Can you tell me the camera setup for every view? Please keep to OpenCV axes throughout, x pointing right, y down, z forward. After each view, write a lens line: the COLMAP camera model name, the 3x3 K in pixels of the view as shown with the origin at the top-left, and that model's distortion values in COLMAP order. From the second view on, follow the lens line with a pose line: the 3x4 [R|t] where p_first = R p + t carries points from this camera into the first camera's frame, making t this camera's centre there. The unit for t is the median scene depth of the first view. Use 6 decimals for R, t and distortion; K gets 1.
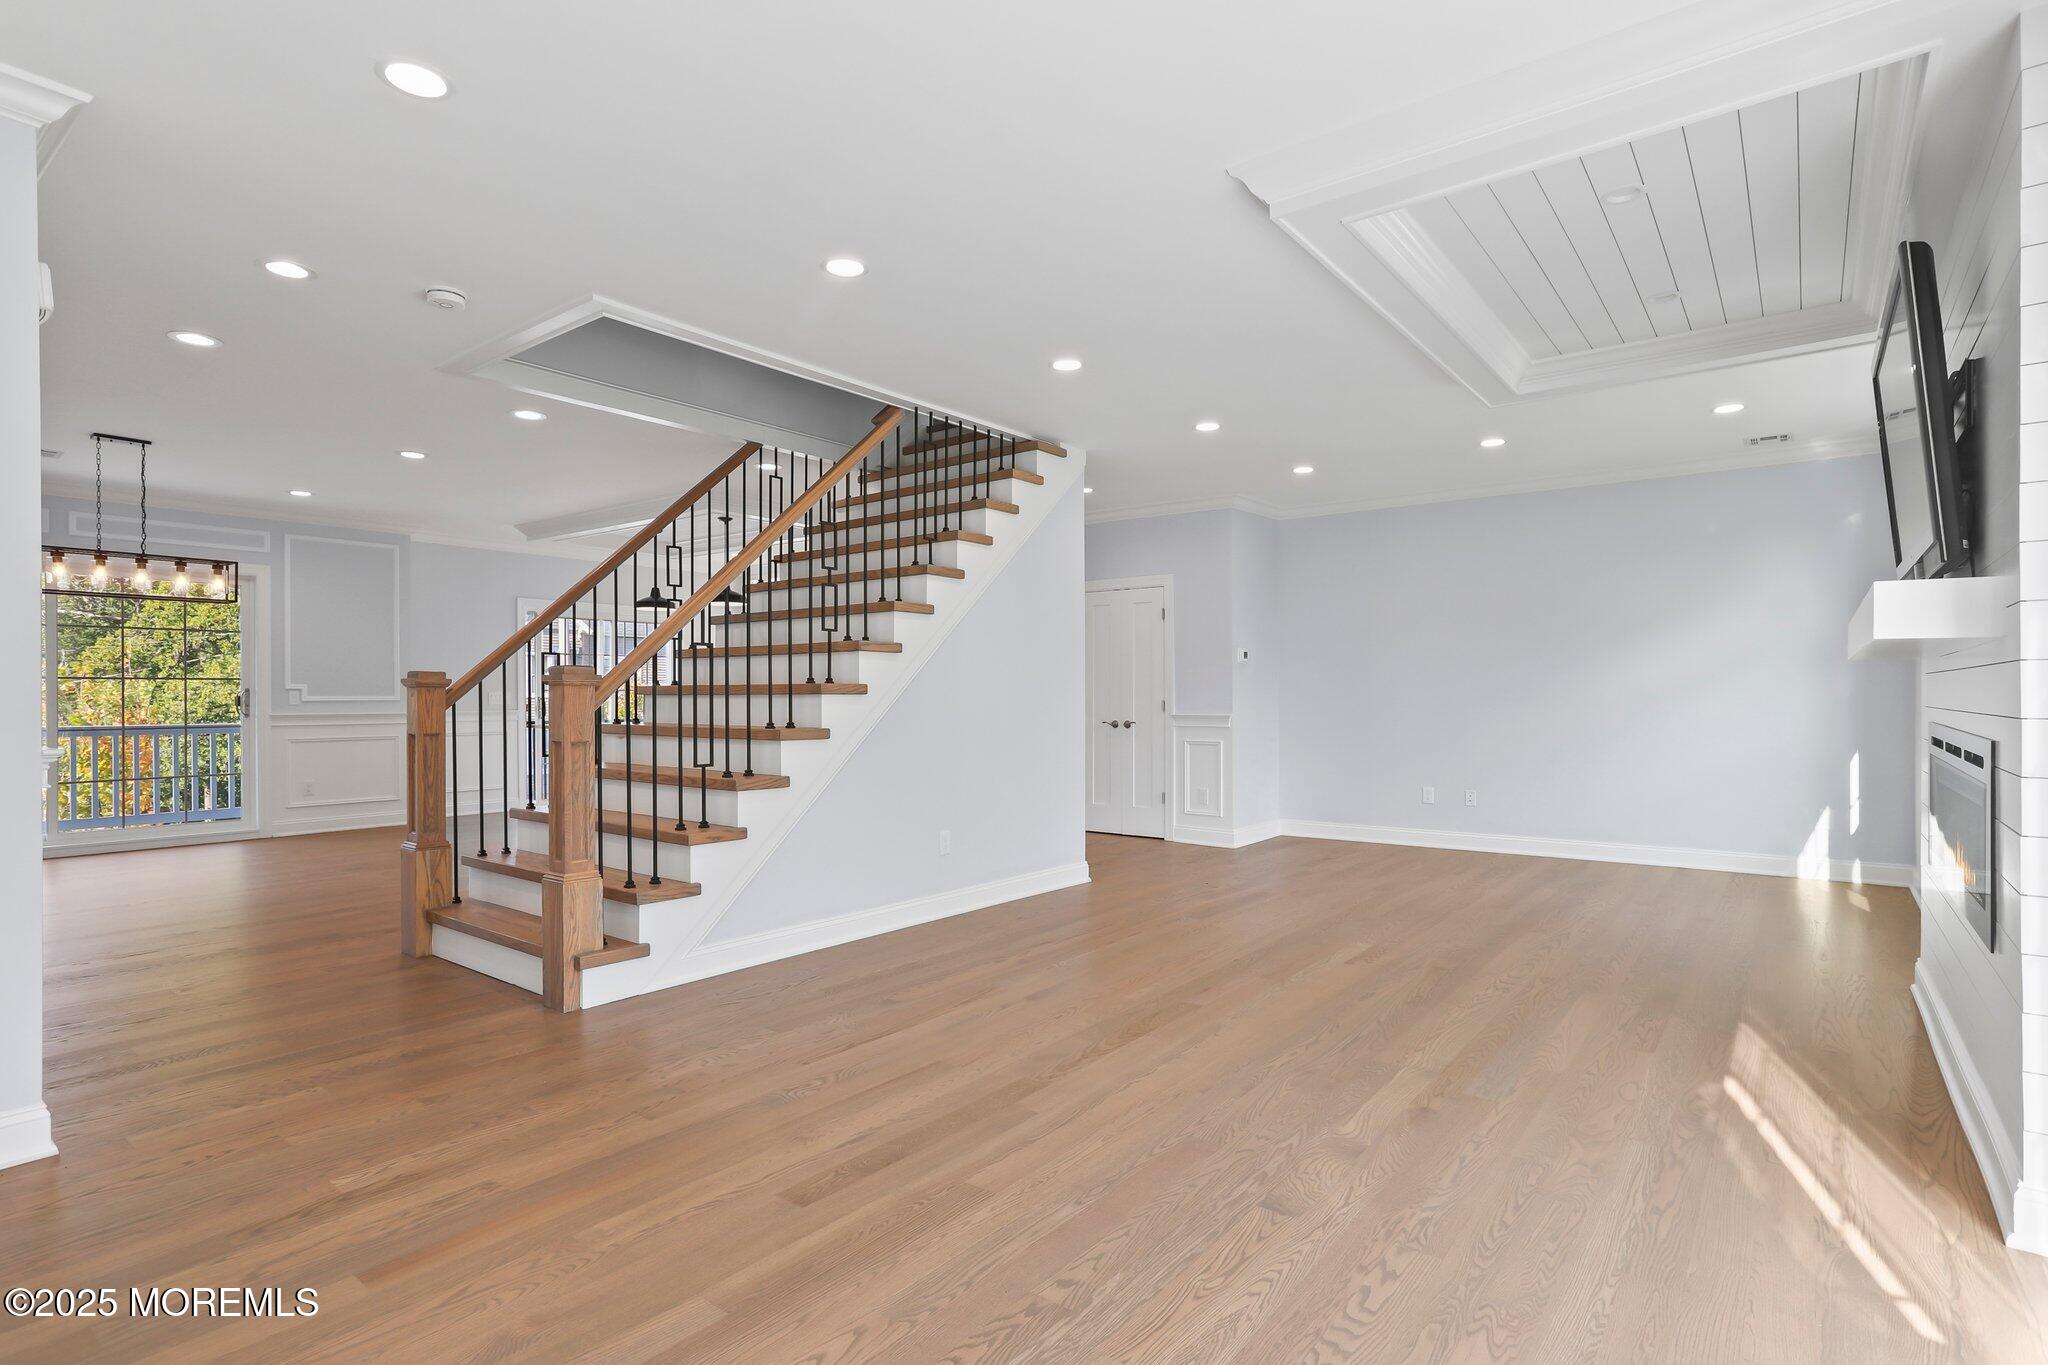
lens RADIAL K [[1045.3, 0, 1048.4], [0, 1045.3, 700.0], [0, 0, 1]] dist [-0.015880, 0.005308]
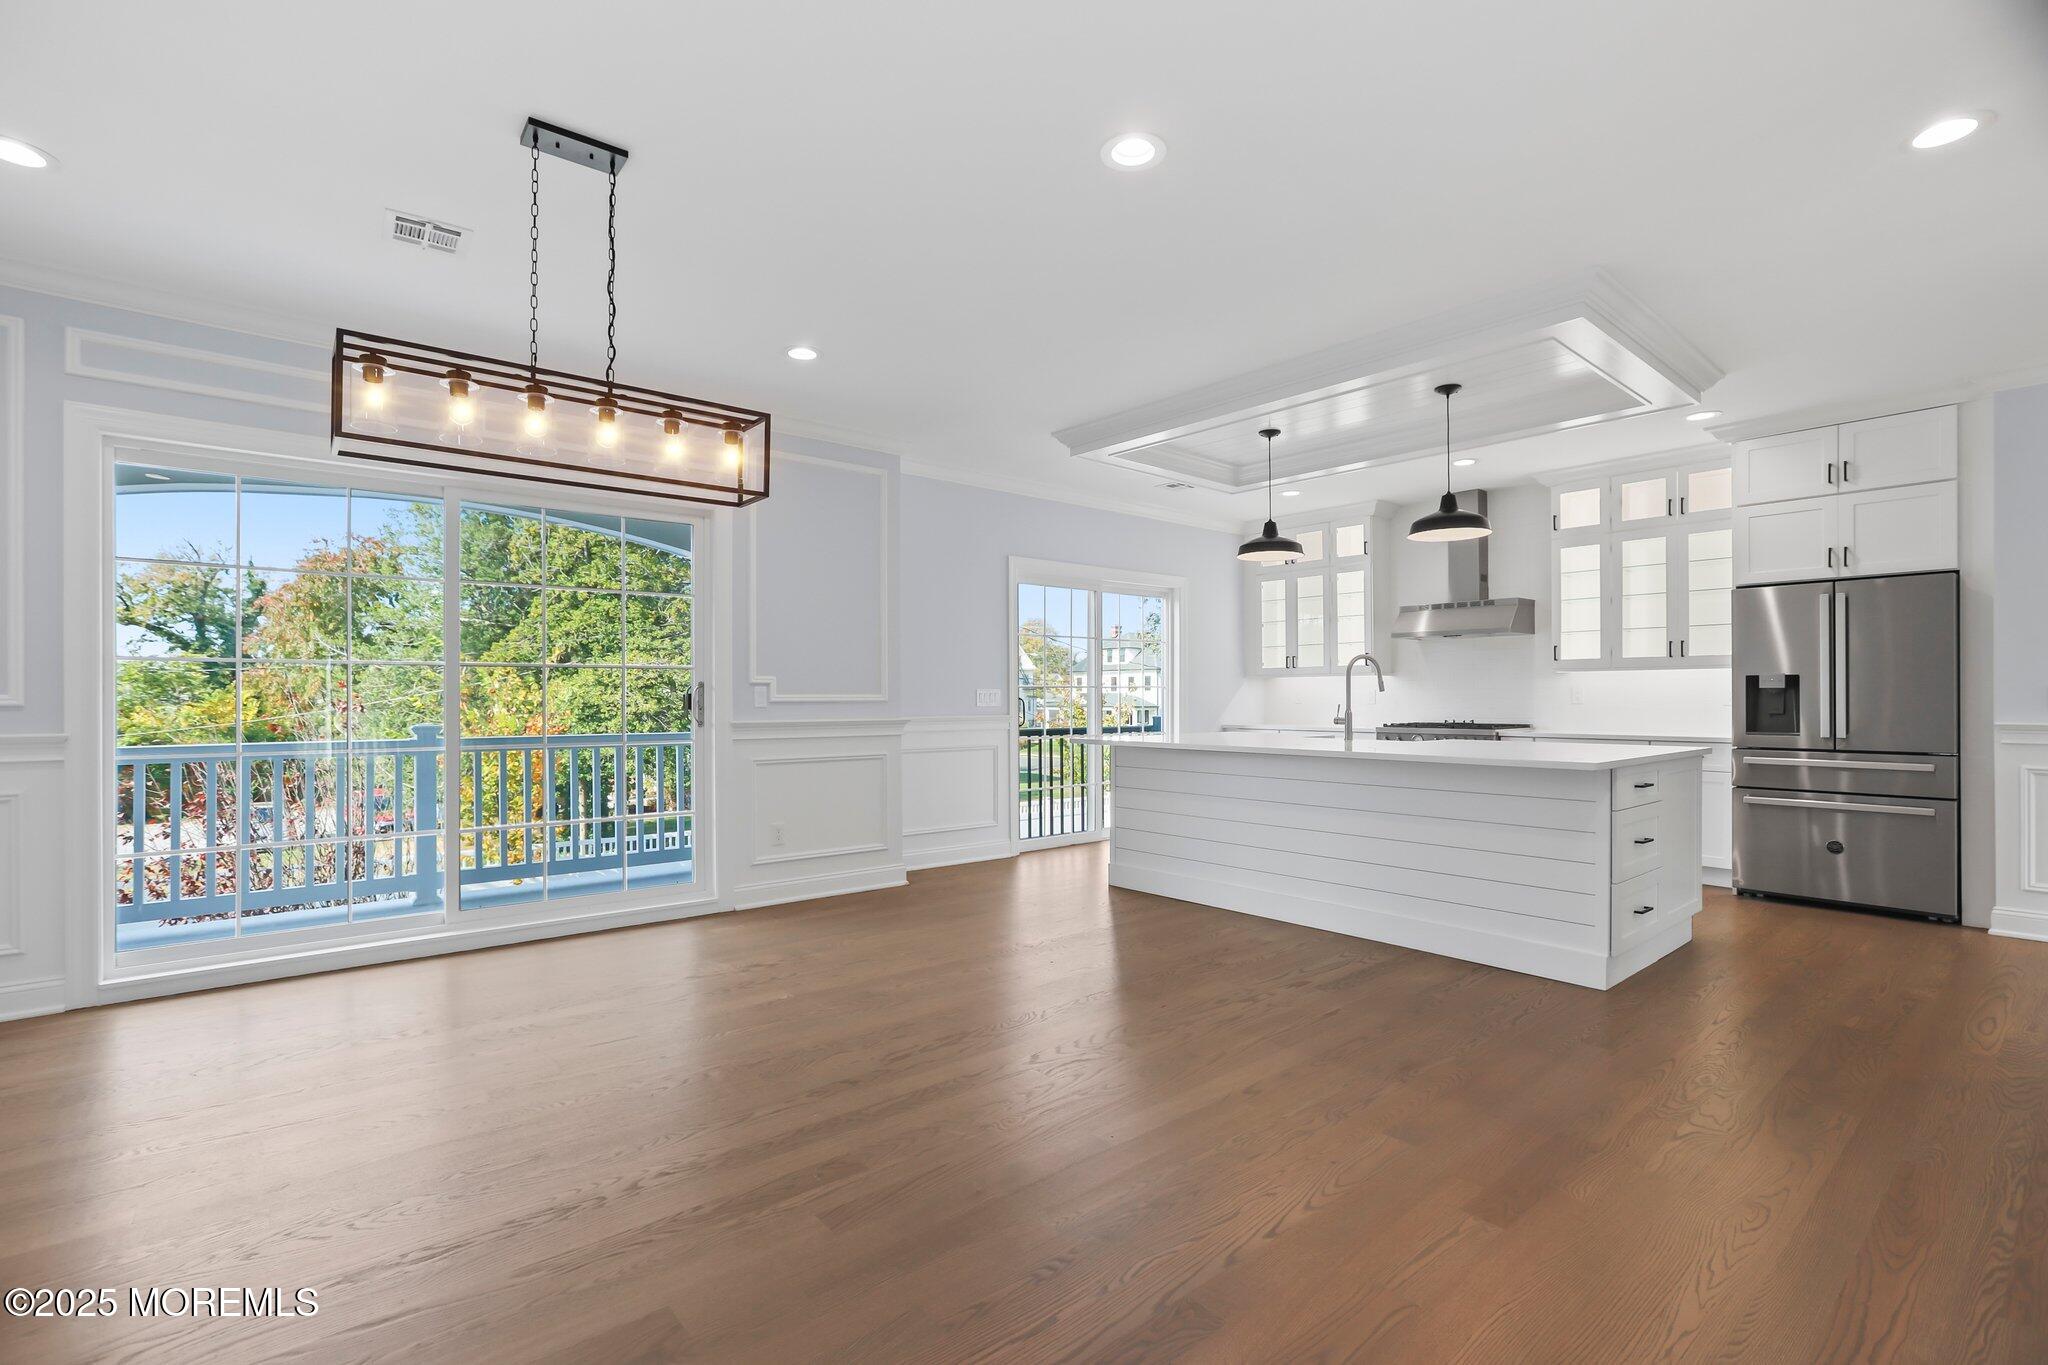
lens RADIAL K [[931.3, 0, 1016.2], [0, 931.3, 690.0], [0, 0, 1]] dist [-0.024928, 0.005871]
pose [[0.975116, -0.000829, -0.221695, -0.581115], [-0.002102, 0.999913, -0.012986, 0.001537], [0.221686, 0.013129, 0.975030, 0.612208]]
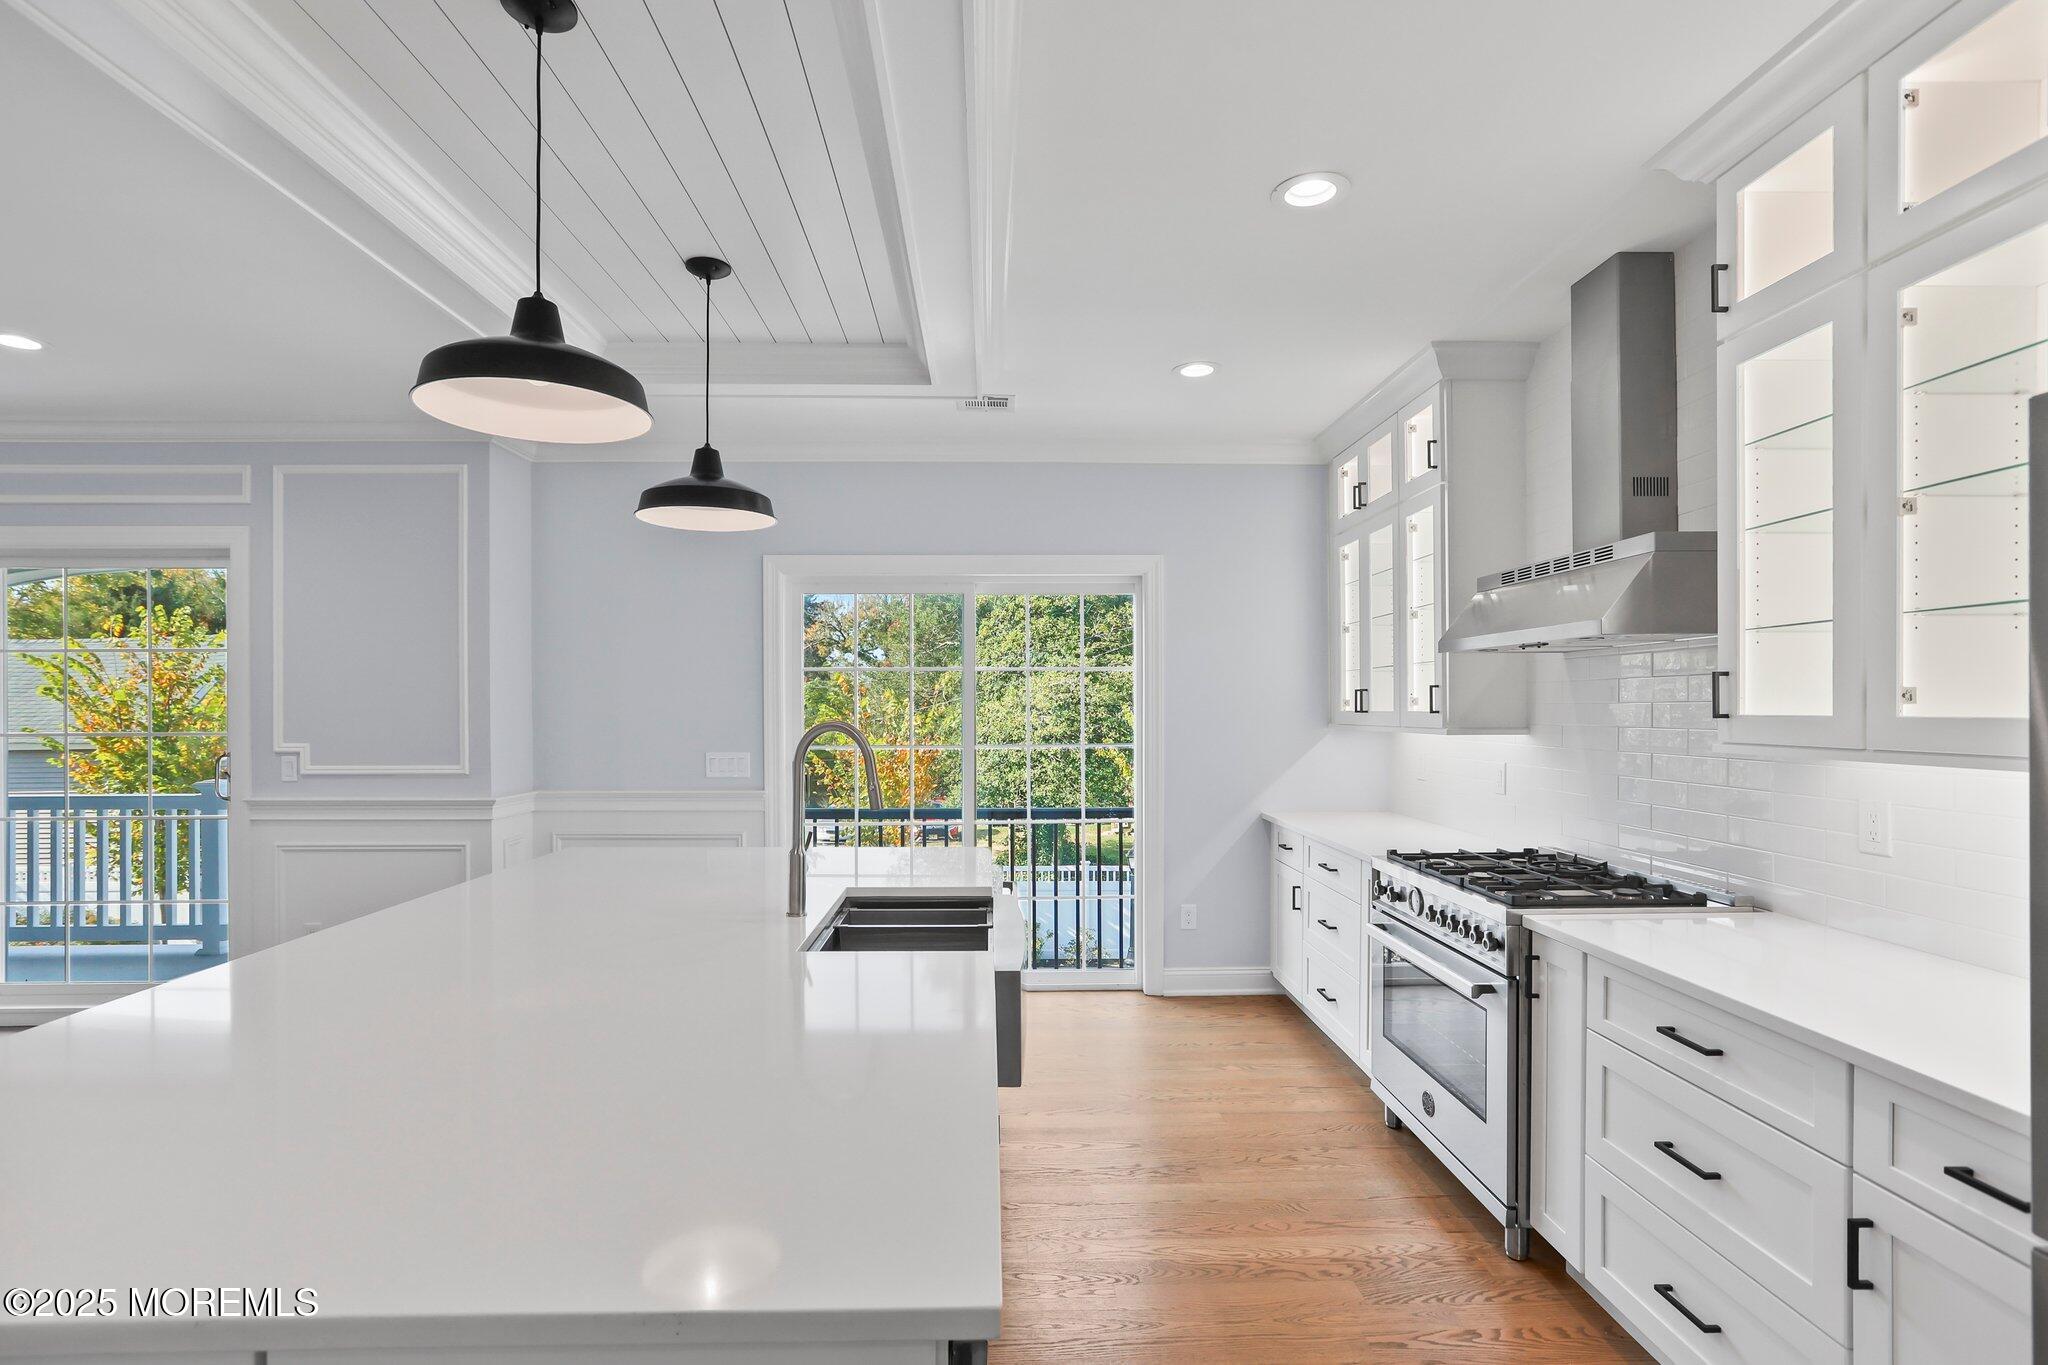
lens RADIAL K [[993.2, 0, 1012.1], [0, 993.2, 698.8], [0, 0, 1]] dist [-0.014941, 0.003992]
pose [[0.610808, -0.005534, -0.791759, -0.122565], [-0.004904, 0.999930, -0.010773, -0.045381], [0.791763, 0.010463, 0.610738, 1.298673]]
